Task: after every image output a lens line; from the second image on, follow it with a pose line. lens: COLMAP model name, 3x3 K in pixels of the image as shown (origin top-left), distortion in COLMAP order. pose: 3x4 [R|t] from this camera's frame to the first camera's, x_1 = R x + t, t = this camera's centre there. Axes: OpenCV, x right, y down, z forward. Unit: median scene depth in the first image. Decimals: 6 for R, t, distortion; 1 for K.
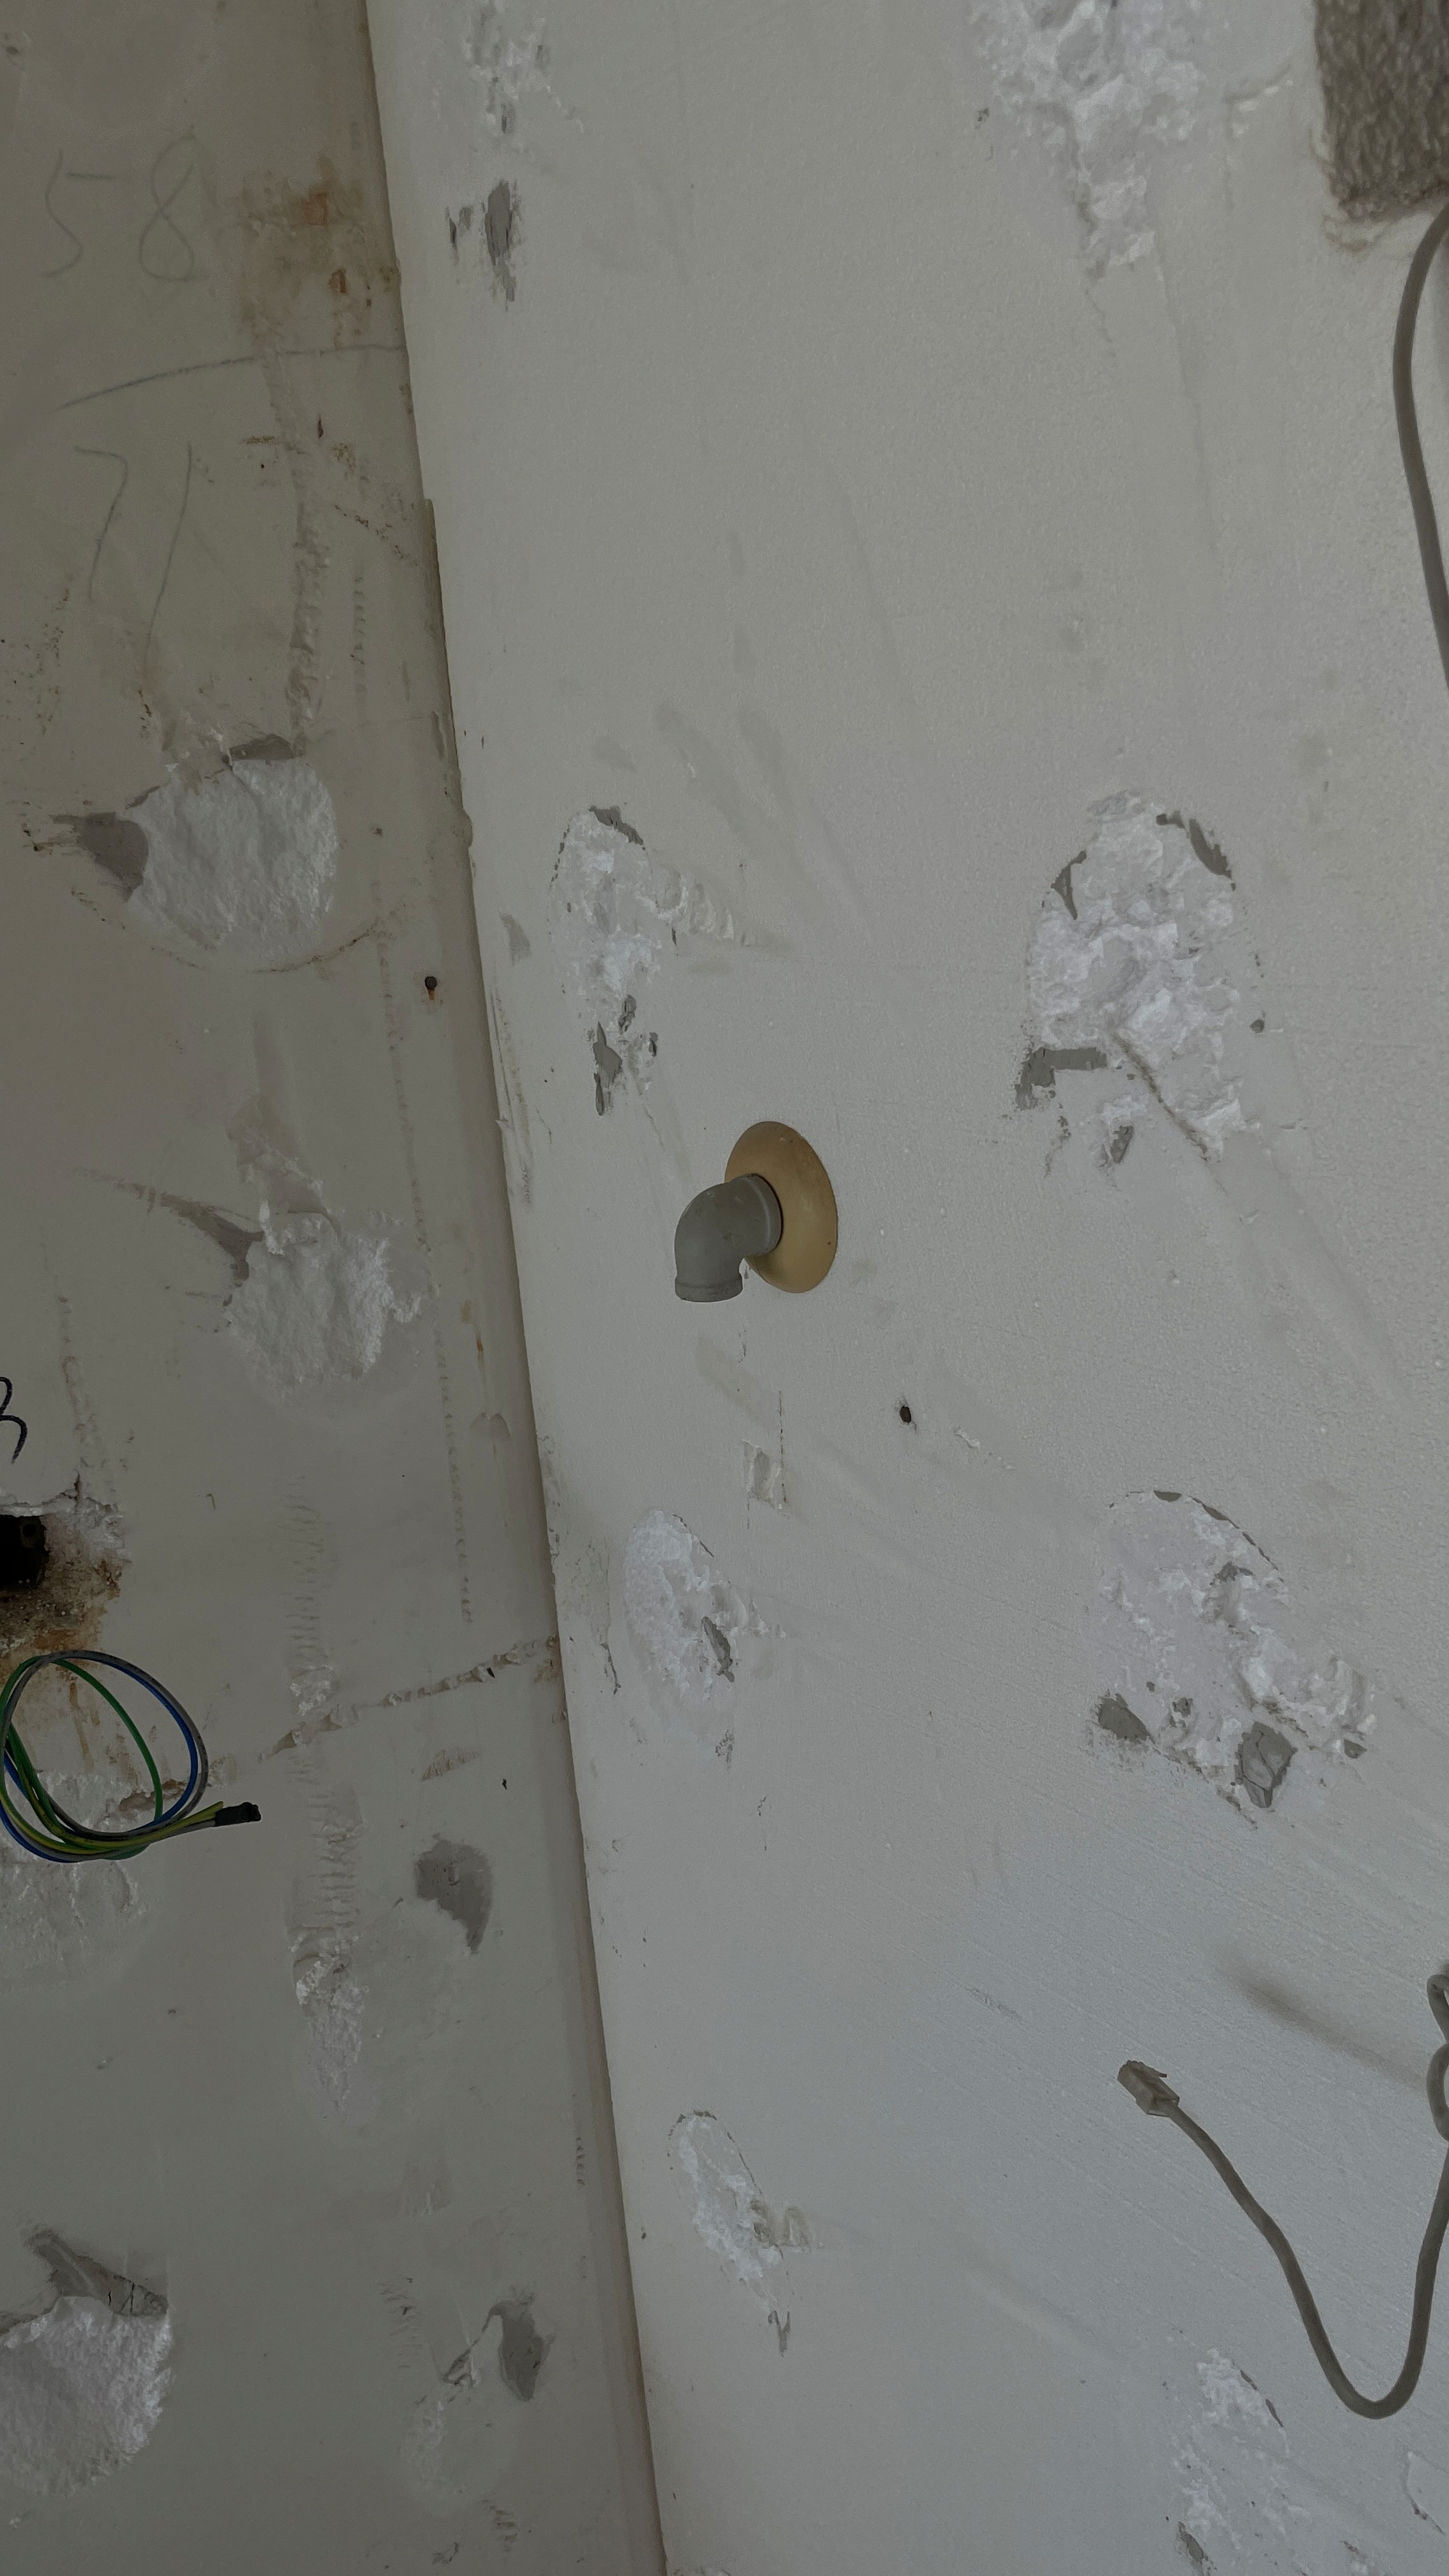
lens RADIAL K [[1968.5, 0, 657.8], [0, 1968.5, 1281.3], [0, 0, 1]] dist [0.076451, -0.106124]
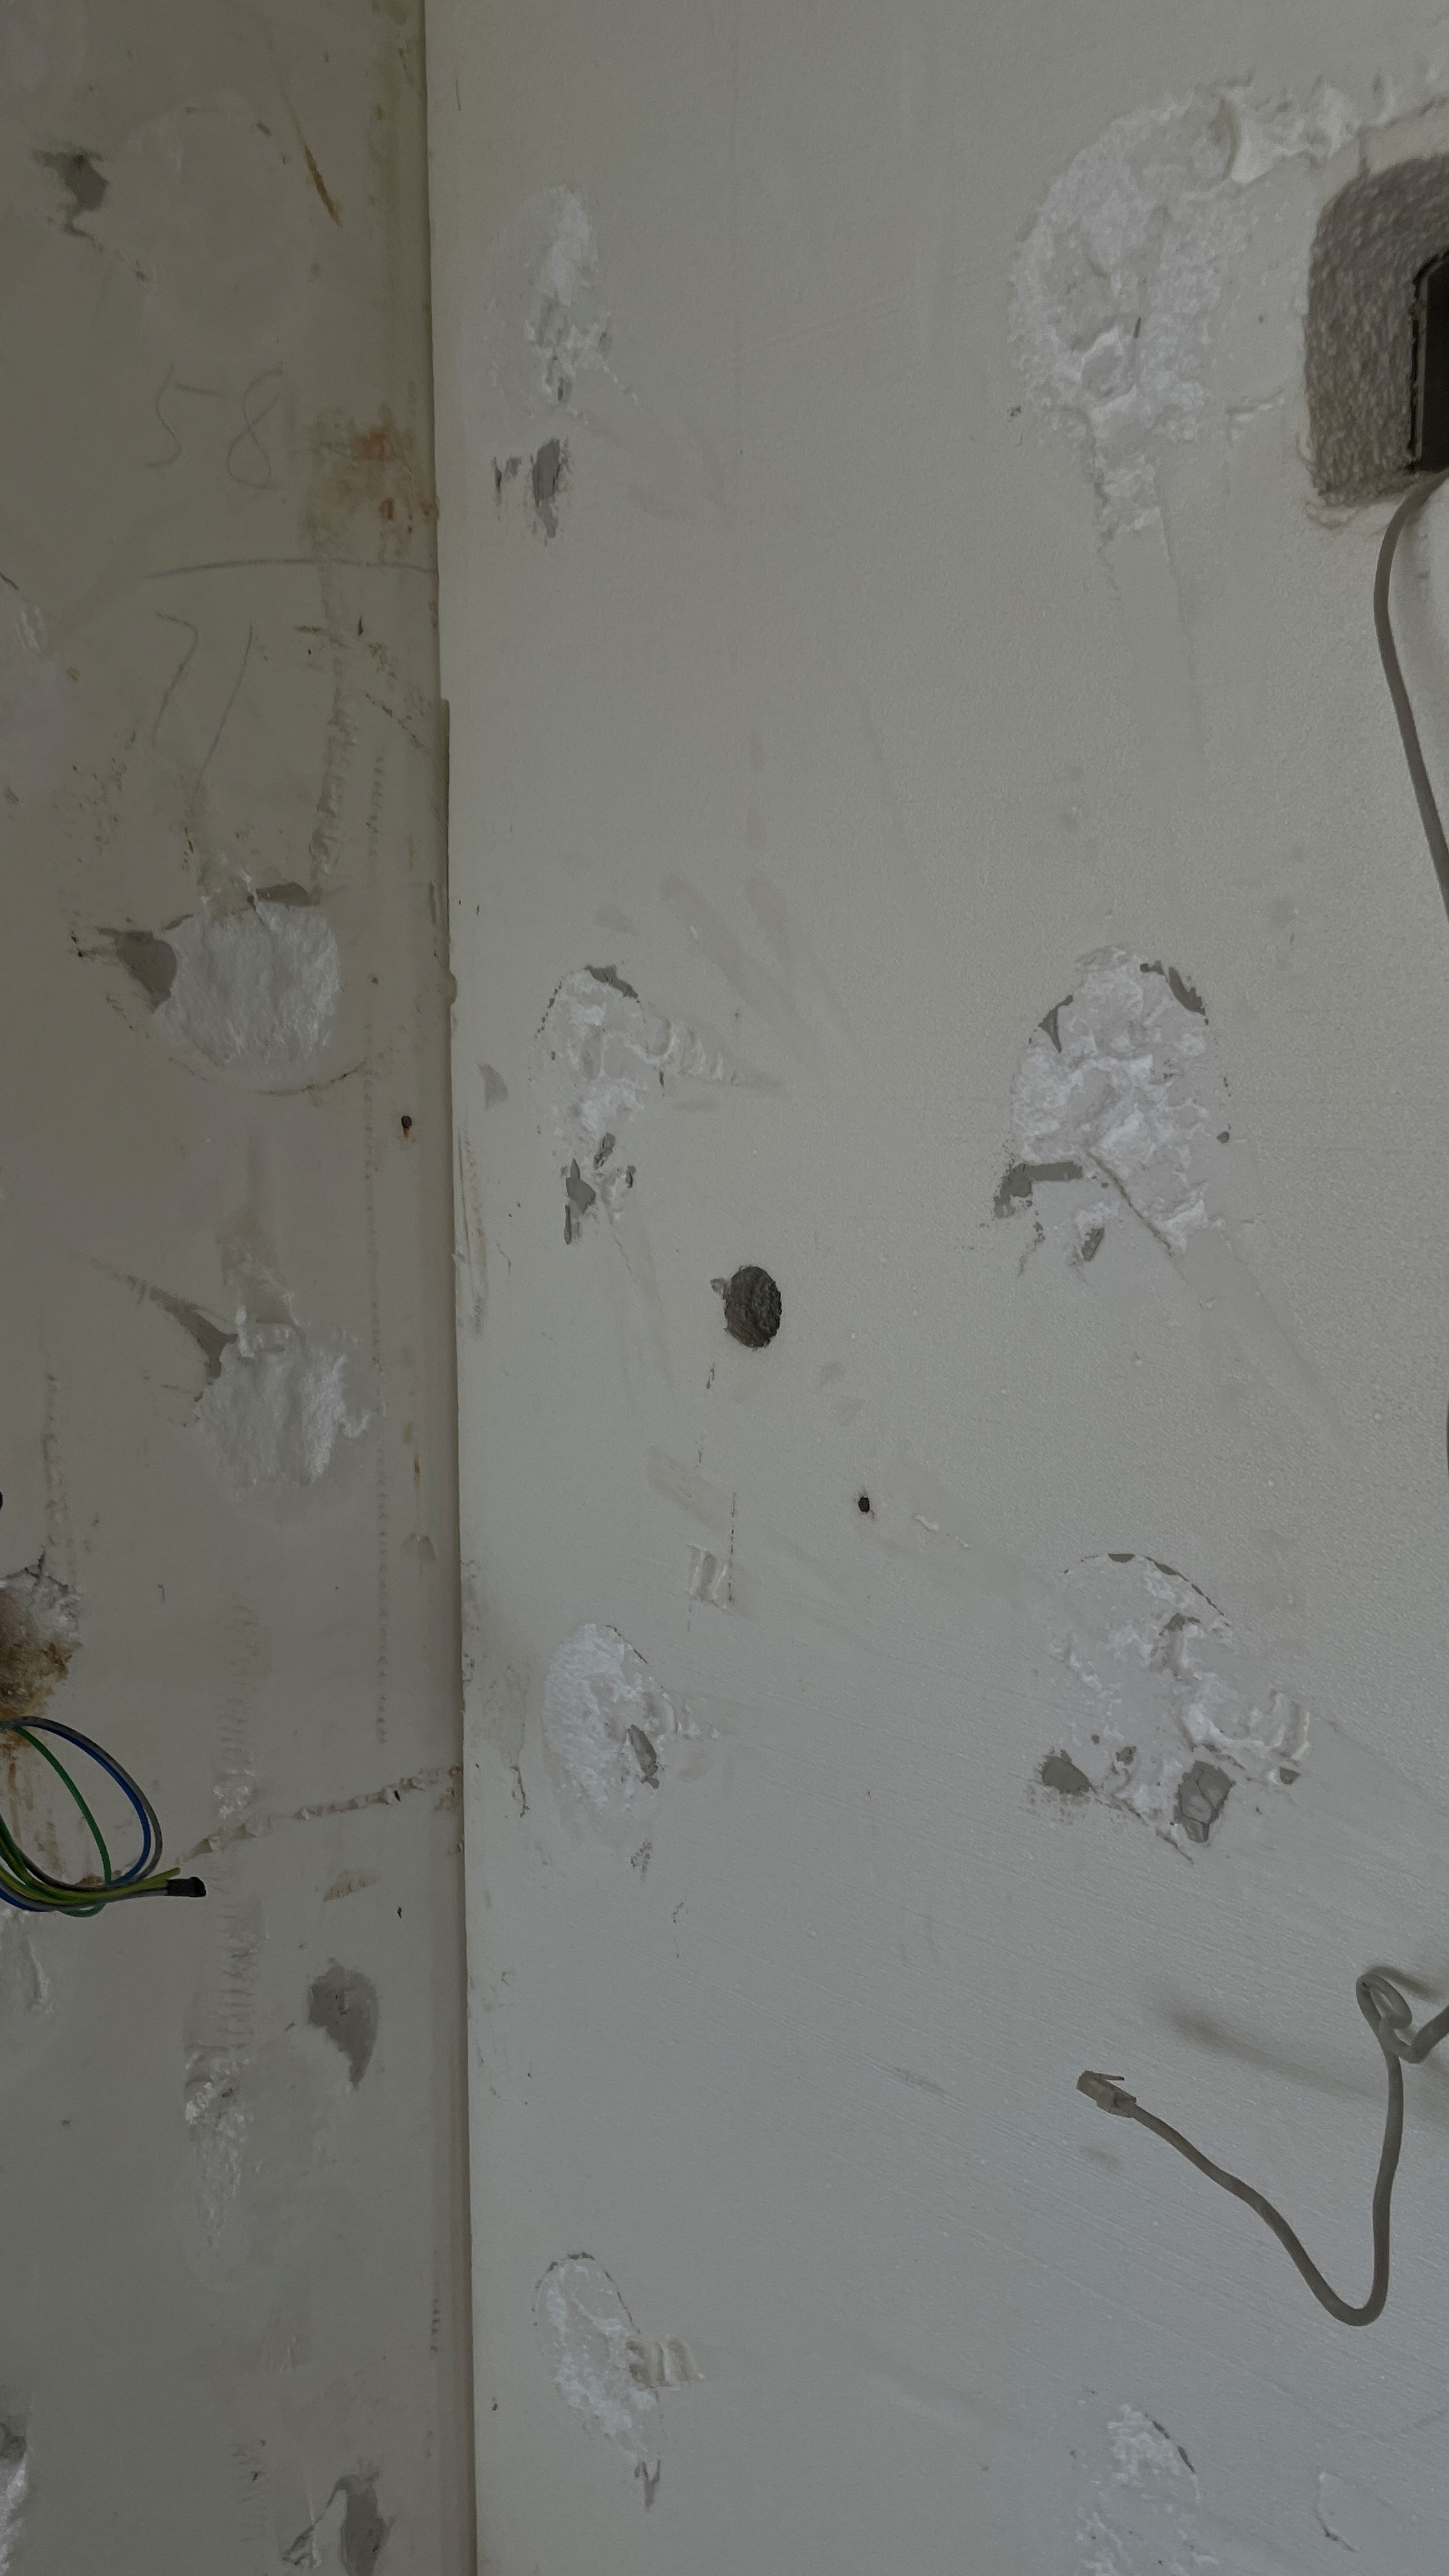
lens RADIAL K [[1968.5, 0, 657.8], [0, 1968.5, 1281.3], [0, 0, 1]] dist [0.076451, -0.106124]
pose [[0.989362, 0.068844, 0.128152, -0.121712], [-0.048614, 0.986753, -0.154775, 0.105632], [-0.137109, 0.146899, 0.979603, -0.074977]]
